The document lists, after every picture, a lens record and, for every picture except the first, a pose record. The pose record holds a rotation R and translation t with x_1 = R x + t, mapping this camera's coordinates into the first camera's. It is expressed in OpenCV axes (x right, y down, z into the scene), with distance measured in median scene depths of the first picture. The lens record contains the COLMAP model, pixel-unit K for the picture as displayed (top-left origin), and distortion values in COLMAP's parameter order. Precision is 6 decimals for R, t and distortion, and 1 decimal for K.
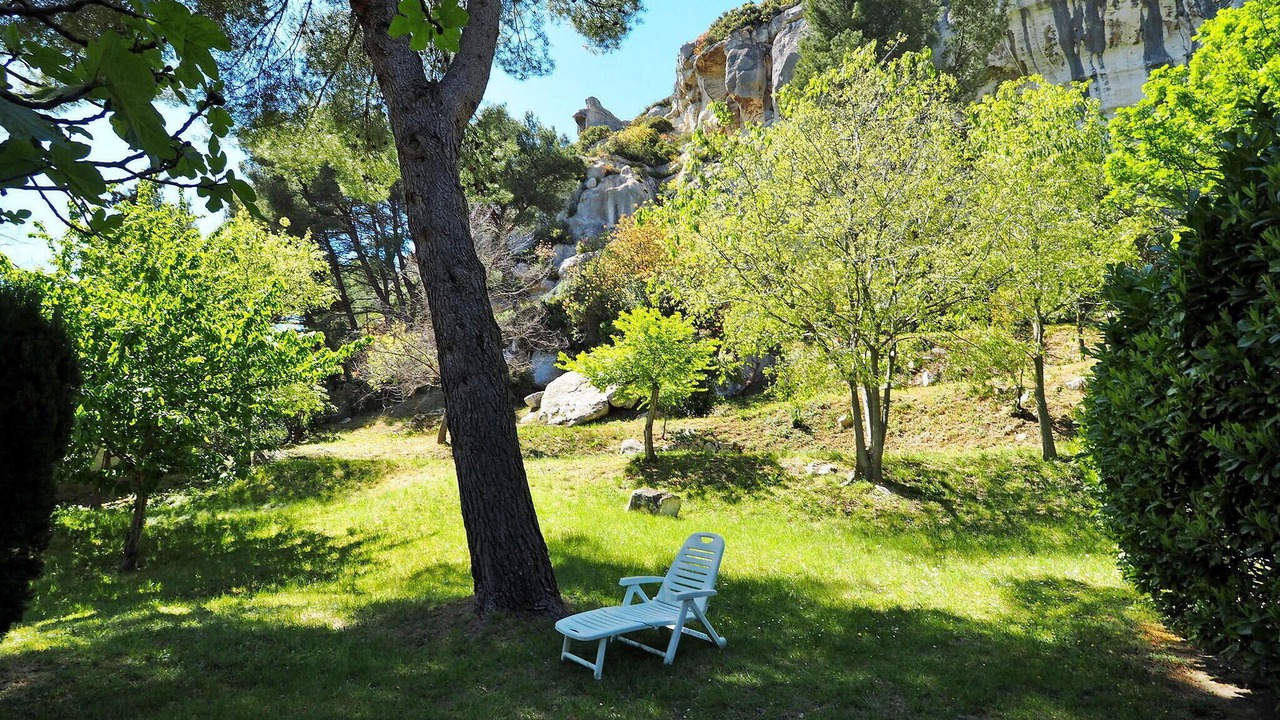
lens RADIAL K [[710.7, 0, 640.0], [0, 710.7, 360.0], [0, 0, 1]] dist [-0.004578, -0.000286]
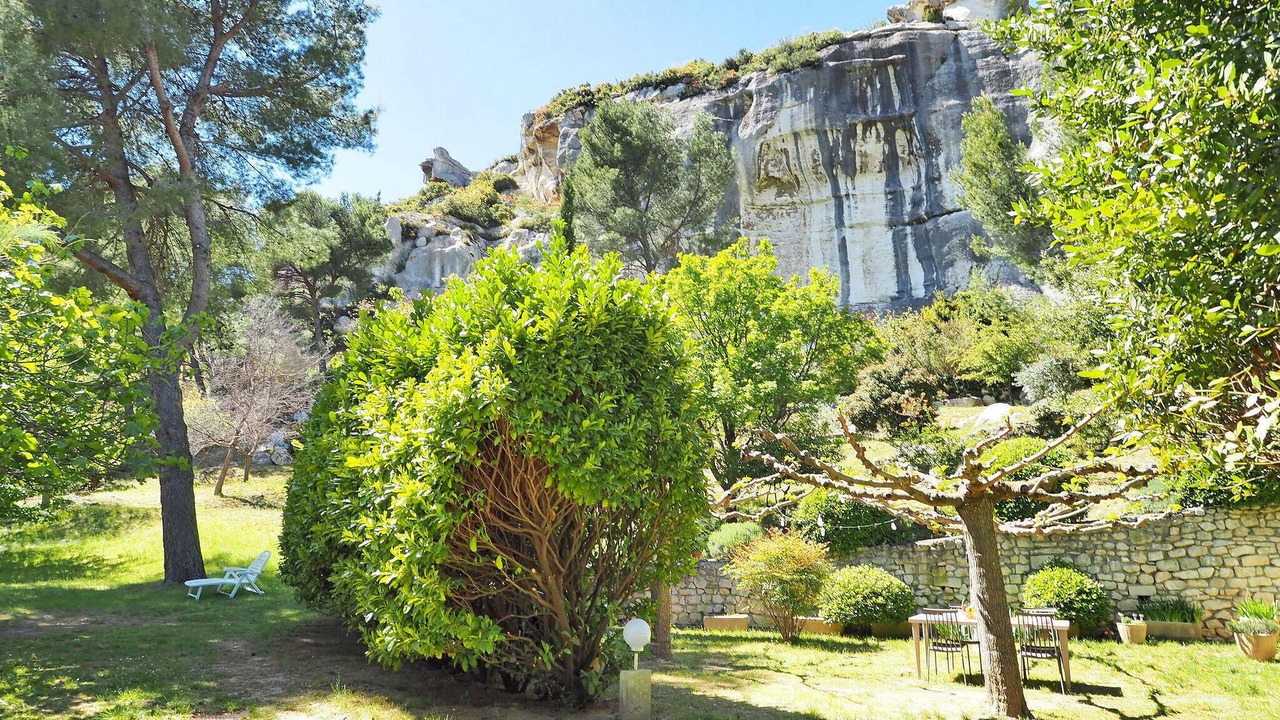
lens RADIAL K [[778.0, 0, 640.0], [0, 778.0, 360.0], [0, 0, 1]] dist [-0.003669, -0.003398]
pose [[0.987394, 0.053087, 0.149112, 0.089349], [-0.045989, 0.997657, -0.050654, -0.031906], [-0.151451, 0.043158, 0.987522, -0.177952]]
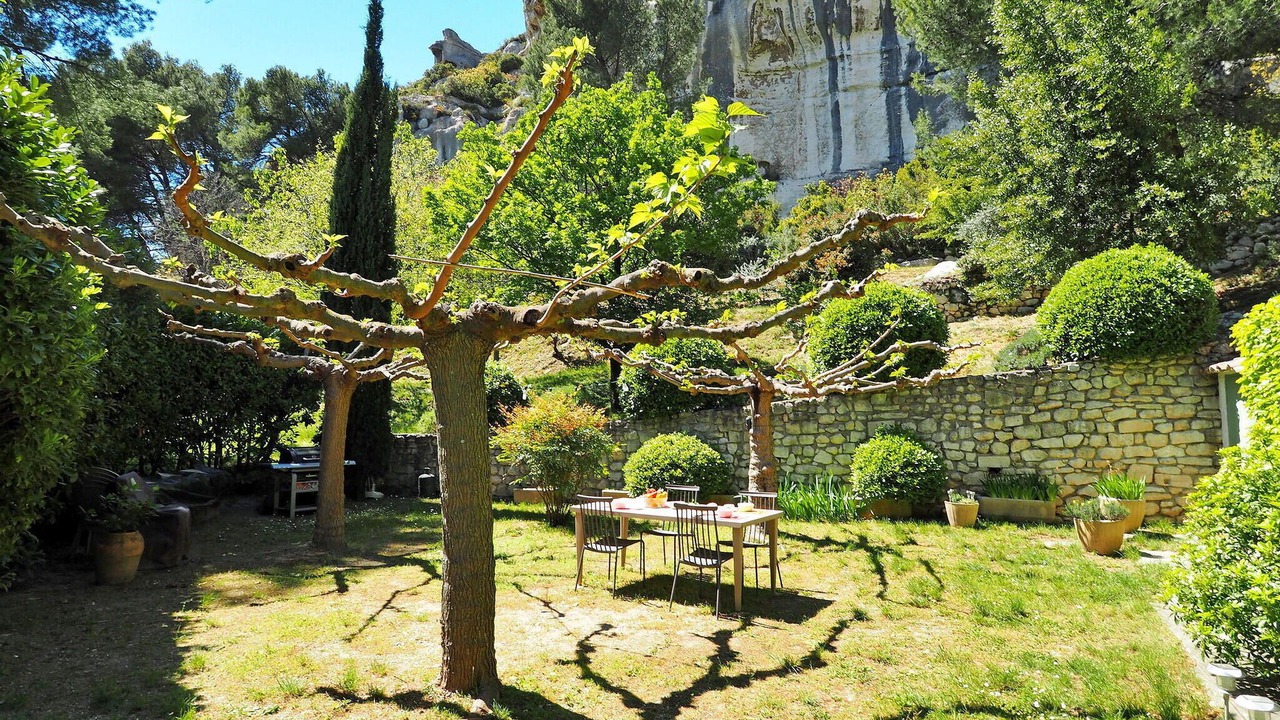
lens RADIAL K [[710.7, 0, 640.0], [0, 710.7, 360.0], [0, 0, 1]] dist [-0.004578, -0.000286]
pose [[0.995699, 0.015712, 0.091306, 0.167238], [-0.026125, 0.993138, 0.113993, -0.024925], [-0.088889, -0.115888, 0.989277, -0.134355]]
